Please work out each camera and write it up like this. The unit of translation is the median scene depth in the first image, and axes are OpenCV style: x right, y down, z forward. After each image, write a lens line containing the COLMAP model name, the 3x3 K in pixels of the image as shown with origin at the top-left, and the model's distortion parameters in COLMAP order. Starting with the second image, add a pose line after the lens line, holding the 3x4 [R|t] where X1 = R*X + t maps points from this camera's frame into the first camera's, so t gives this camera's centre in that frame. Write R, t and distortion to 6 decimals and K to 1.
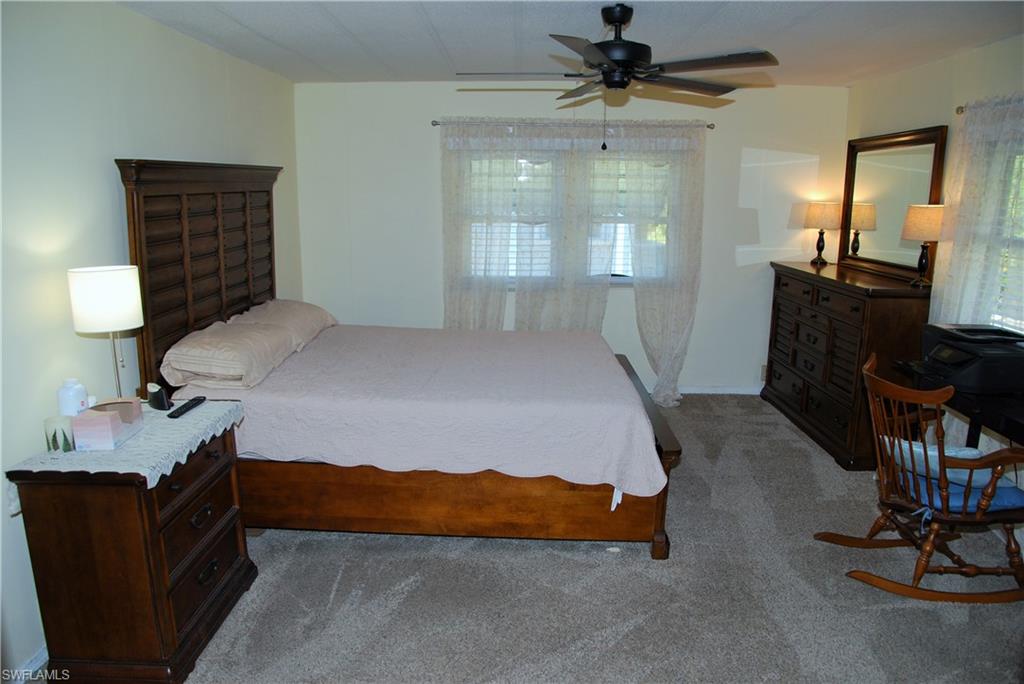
lens RADIAL K [[726.4, 0, 513.9], [0, 726.4, 354.6], [0, 0, 1]] dist [-0.132921, 0.079772]
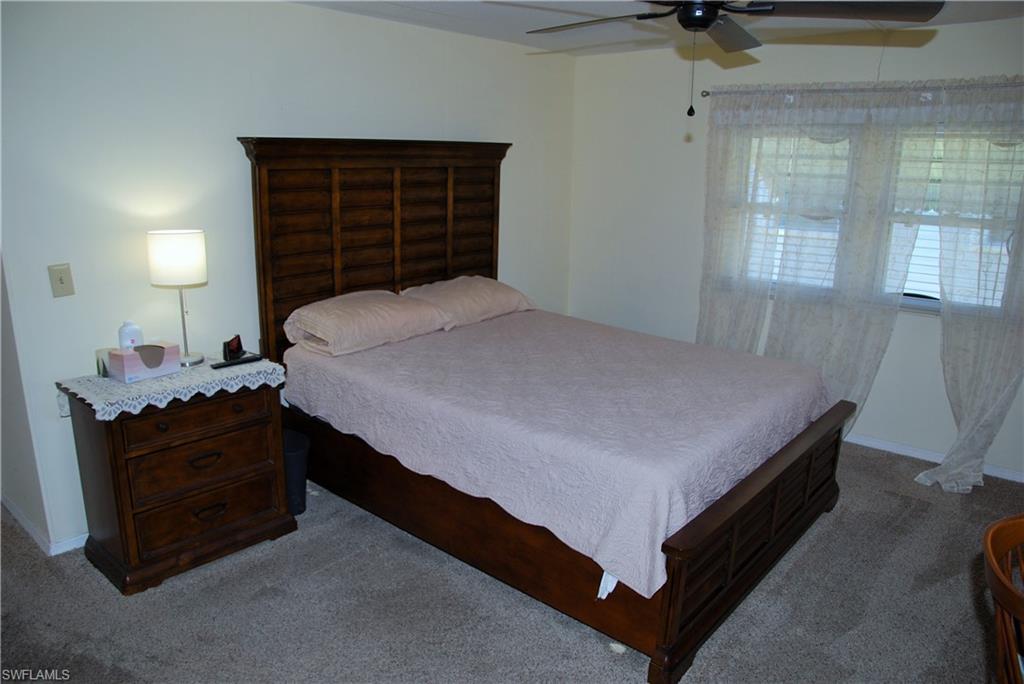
lens RADIAL K [[726.4, 0, 513.9], [0, 726.4, 354.6], [0, 0, 1]] dist [-0.132921, 0.079772]
pose [[0.766349, 0.168623, -0.619899, 0.293943], [-0.152743, 0.985093, 0.079134, -0.048270], [0.624002, 0.034042, 0.780681, 0.207397]]
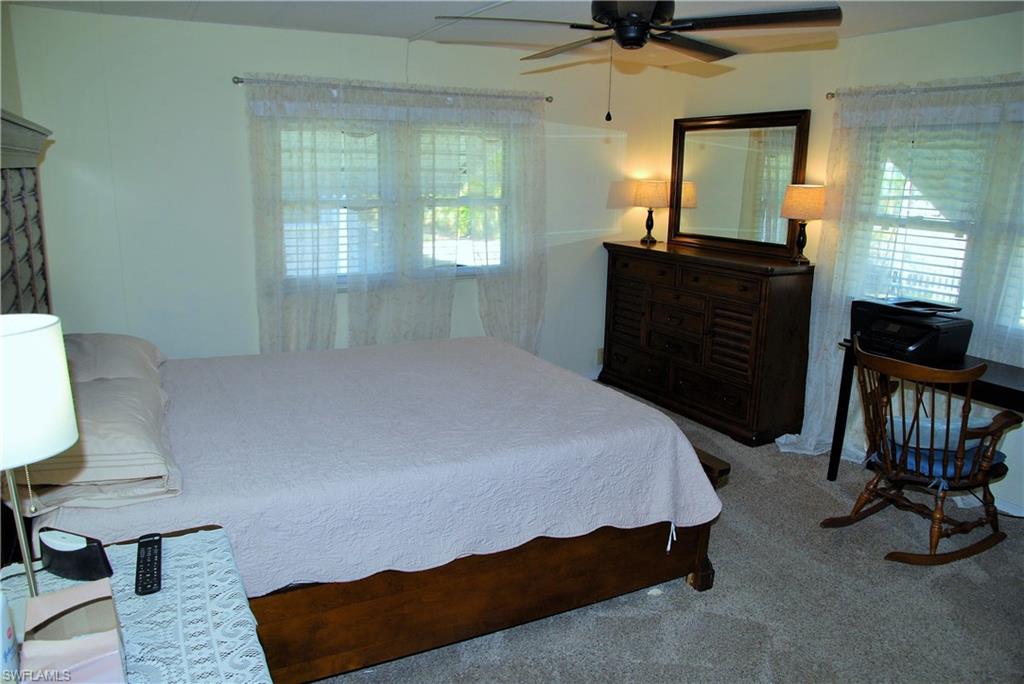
lens RADIAL K [[727.2, 0, 519.1], [0, 727.2, 345.3], [0, 0, 1]] dist [-0.131768, 0.079603]
pose [[0.872441, -0.104759, 0.477361, -0.236460], [0.096111, 0.994459, 0.042582, -0.046020], [-0.479177, 0.008730, 0.877675, 0.202959]]
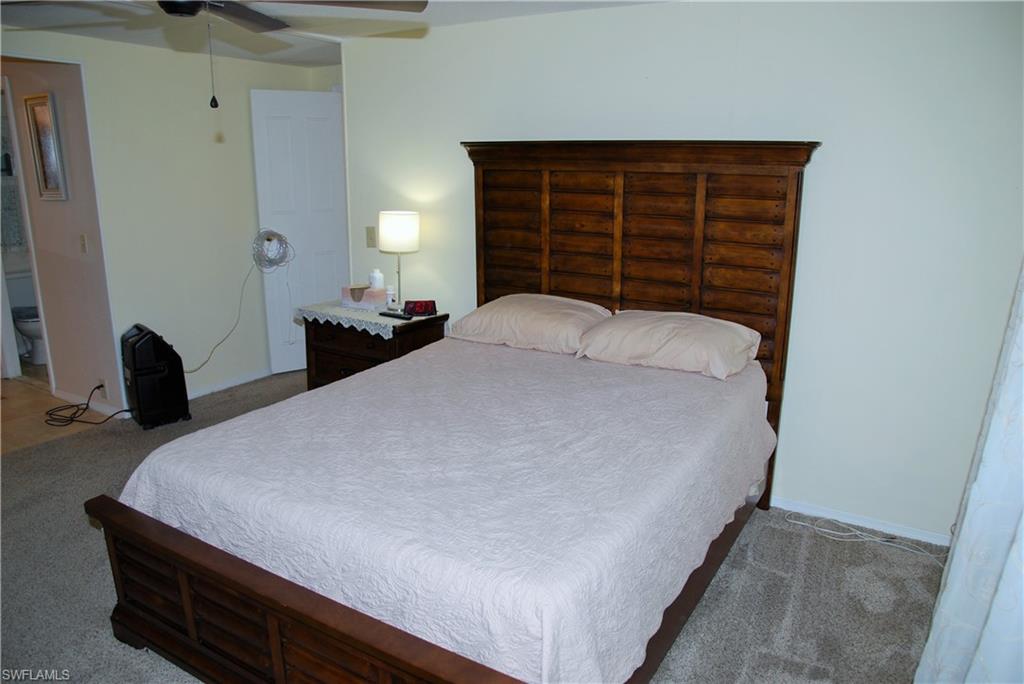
lens RADIAL K [[726.4, 0, 513.9], [0, 726.4, 354.6], [0, 0, 1]] dist [-0.132921, 0.079772]
pose [[-0.519572, 0.208784, -0.828525, 0.339877], [-0.207677, 0.909747, 0.359487, -0.226956], [0.828803, 0.358845, -0.429319, 0.973778]]
